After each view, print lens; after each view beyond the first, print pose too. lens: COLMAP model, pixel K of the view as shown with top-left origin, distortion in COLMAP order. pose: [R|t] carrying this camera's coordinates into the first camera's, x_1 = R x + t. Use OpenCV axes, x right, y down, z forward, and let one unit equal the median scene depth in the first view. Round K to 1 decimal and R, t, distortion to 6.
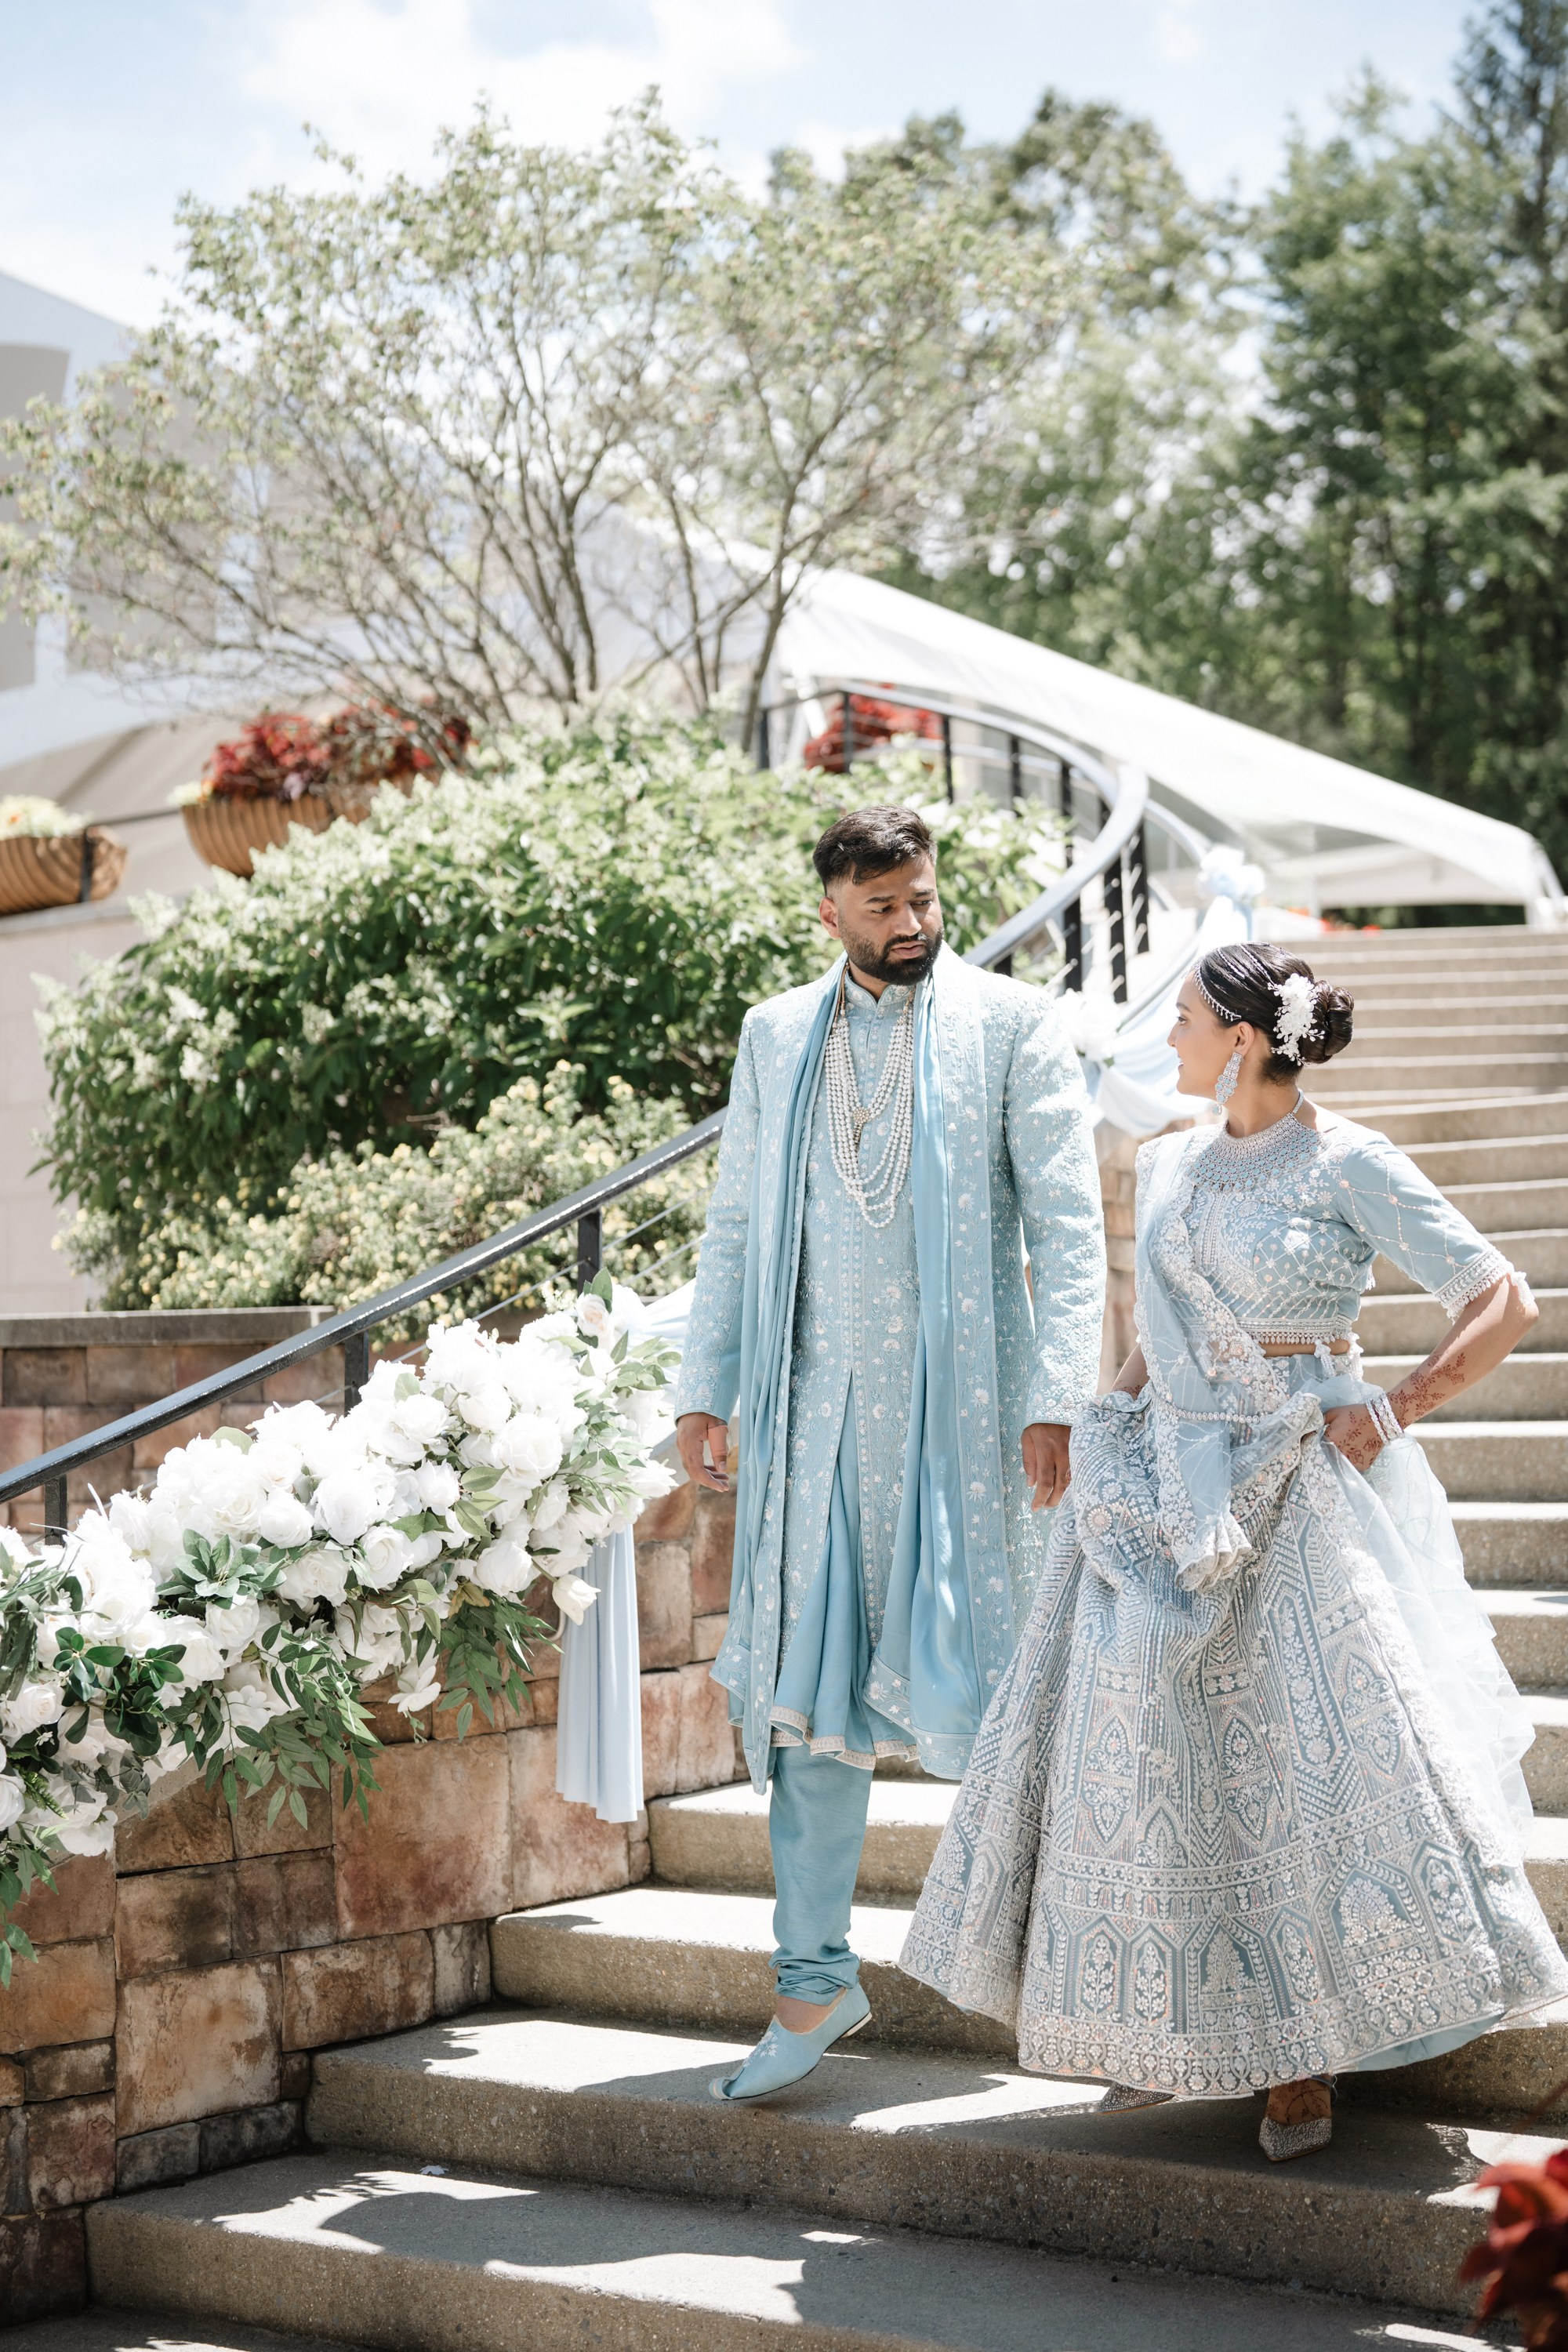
lens RADIAL K [[3351.3, 0, 784.0], [0, 3351.3, 1176.0], [0, 0, 1]] dist [-0.138755, 0.716462]
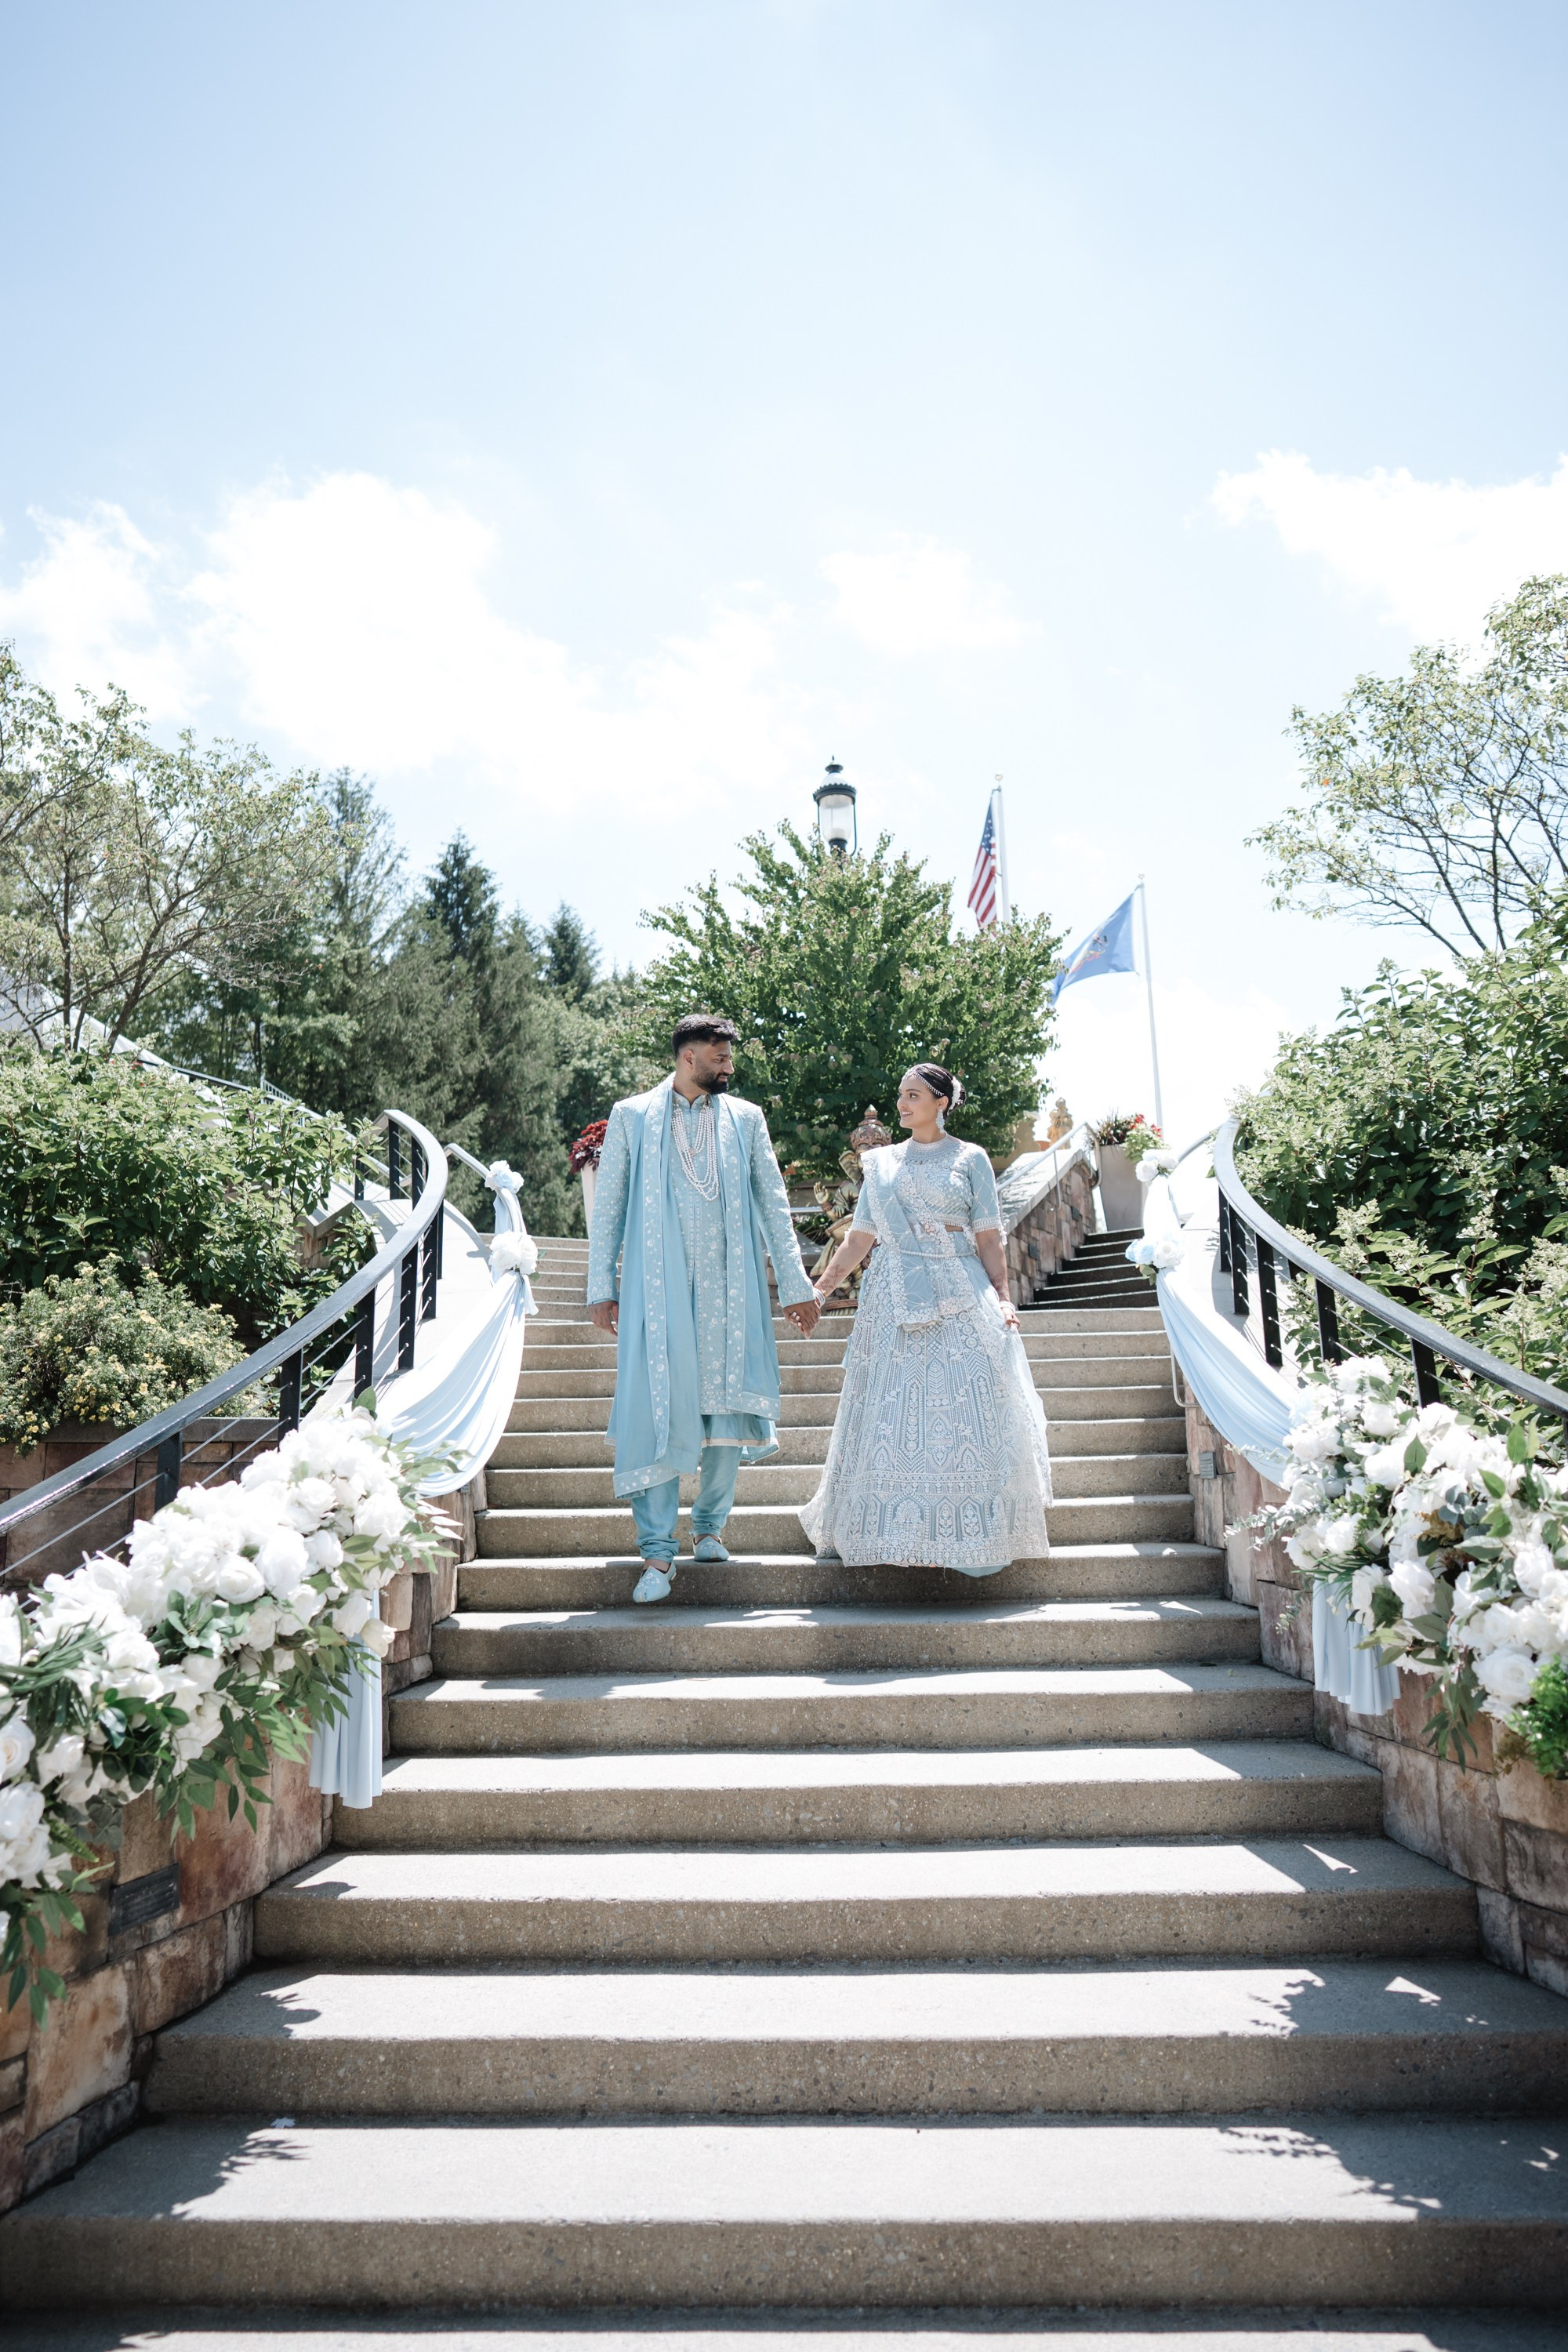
lens RADIAL K [[1642.5, 0, 784.0], [0, 1642.5, 1176.0], [0, 0, 1]] dist [-0.025214, 0.006352]
pose [[0.840855, 0.112403, 0.529461, -0.304445], [-0.043441, 0.989058, -0.140985, 0.031971], [-0.539514, 0.095547, 0.836537, 0.369593]]
